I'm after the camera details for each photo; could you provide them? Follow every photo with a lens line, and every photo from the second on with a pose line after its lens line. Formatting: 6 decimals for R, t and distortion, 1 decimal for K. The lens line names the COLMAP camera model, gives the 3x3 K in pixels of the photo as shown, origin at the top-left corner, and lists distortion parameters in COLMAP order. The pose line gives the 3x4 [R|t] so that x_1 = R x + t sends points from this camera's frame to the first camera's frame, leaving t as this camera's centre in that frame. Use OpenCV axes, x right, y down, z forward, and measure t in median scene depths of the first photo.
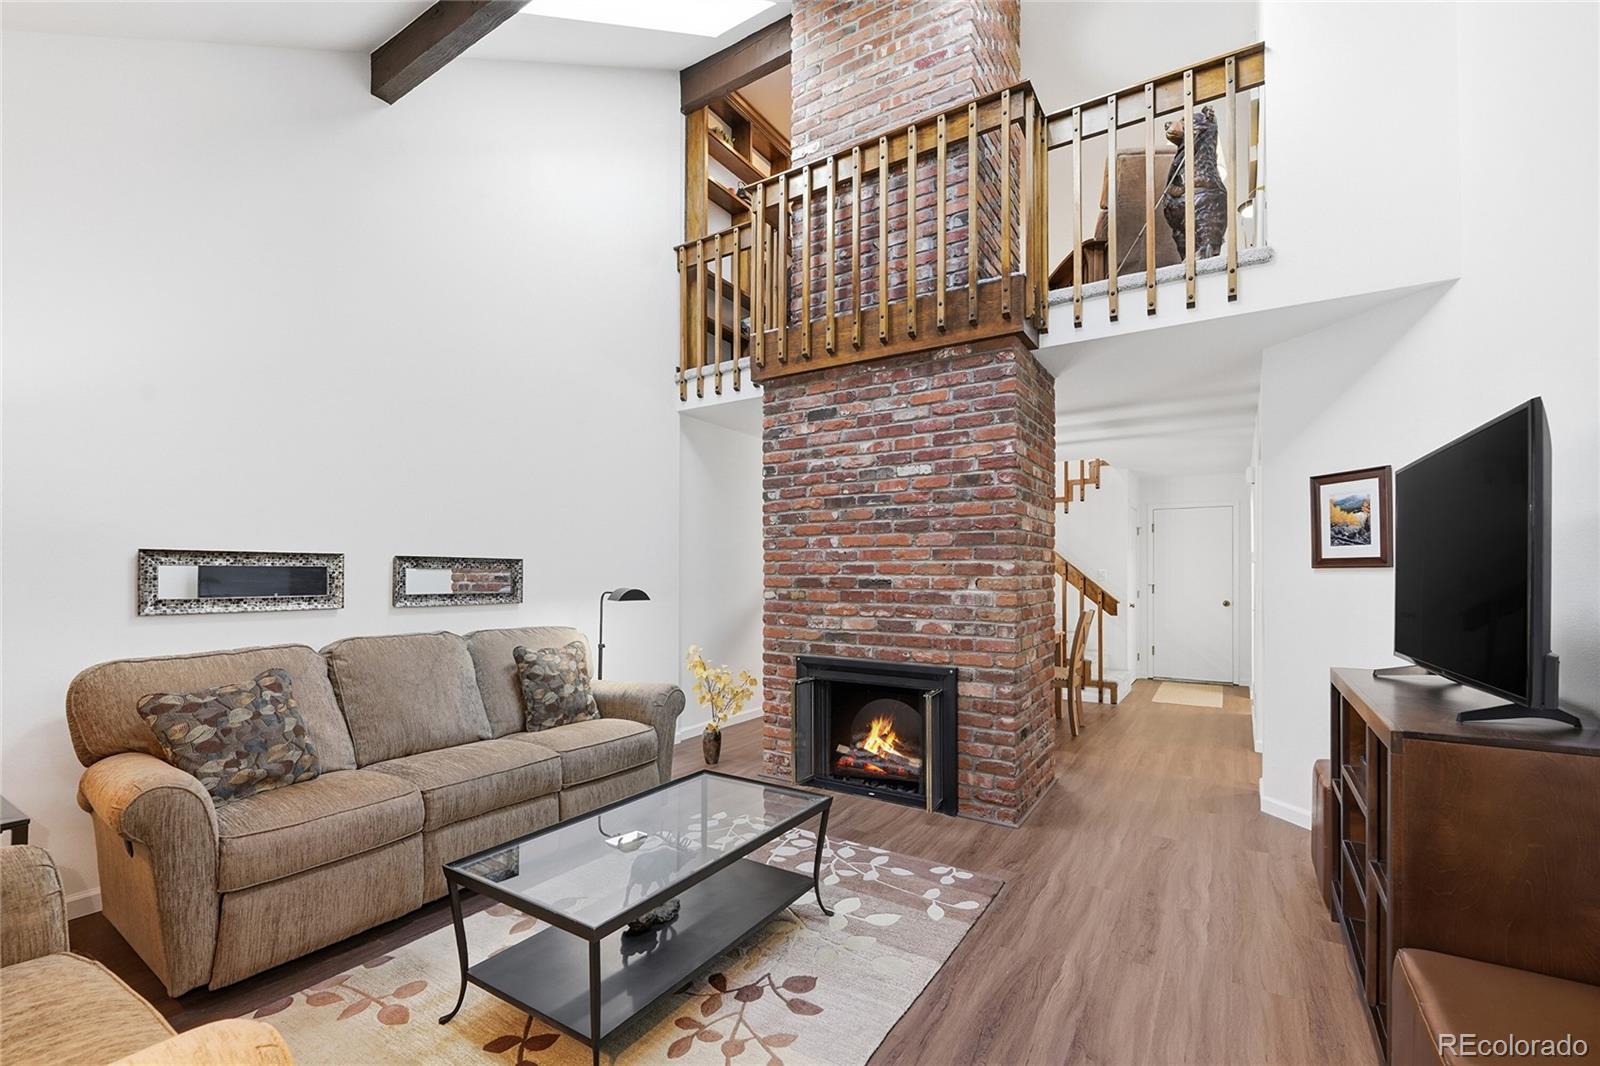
lens RADIAL K [[678.9, 0, 798.6], [0, 678.9, 551.0], [0, 0, 1]] dist [-0.012365, 0.000003]
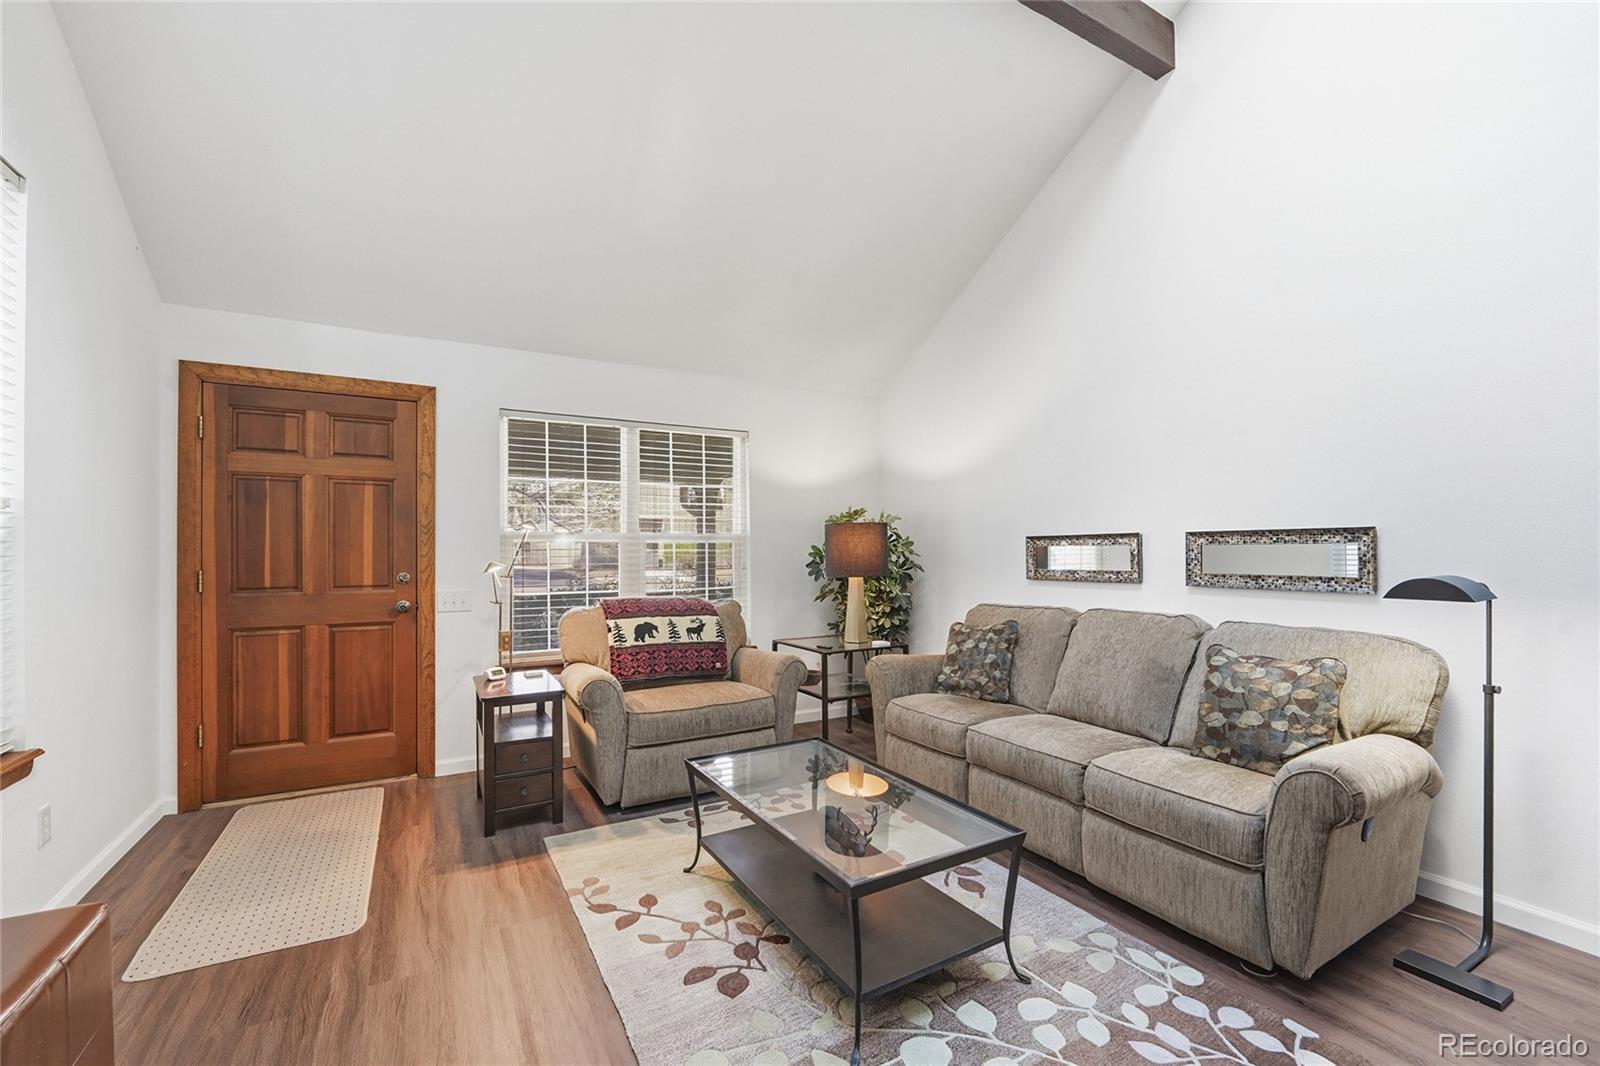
lens RADIAL K [[673.4, 0, 796.8], [0, 673.4, 545.4], [0, 0, 1]] dist [-0.003935, -0.003837]
pose [[-0.473050, -0.011674, -0.880958, 0.524363], [0.030739, 0.999085, -0.029745, 0.039416], [0.880499, -0.041150, -0.472258, 1.022815]]
